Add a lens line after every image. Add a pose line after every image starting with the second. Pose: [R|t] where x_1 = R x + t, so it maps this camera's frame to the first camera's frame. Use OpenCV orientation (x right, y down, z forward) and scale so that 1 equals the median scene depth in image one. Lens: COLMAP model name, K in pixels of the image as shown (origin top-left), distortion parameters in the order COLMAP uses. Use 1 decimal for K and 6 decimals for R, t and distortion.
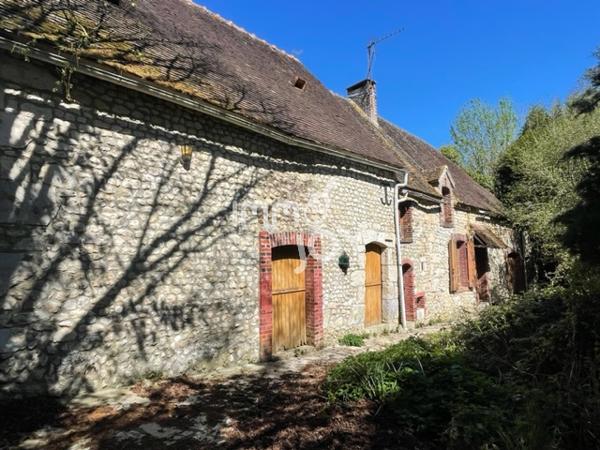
lens RADIAL K [[427.3, 0, 300.0], [0, 427.3, 225.0], [0, 0, 1]] dist [0.001089, -0.001699]
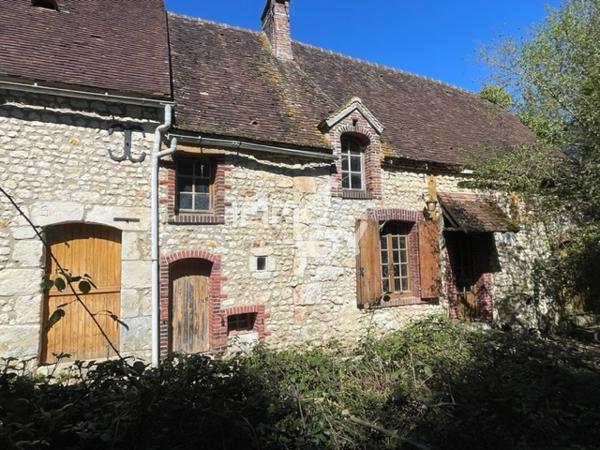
lens RADIAL K [[427.3, 0, 300.0], [0, 427.3, 225.0], [0, 0, 1]] dist [0.001089, -0.001699]
pose [[0.920245, -0.033817, -0.389880, 0.638662], [0.036601, 0.999330, -0.000288, 0.050574], [0.389628, -0.014005, 0.920866, 0.519372]]
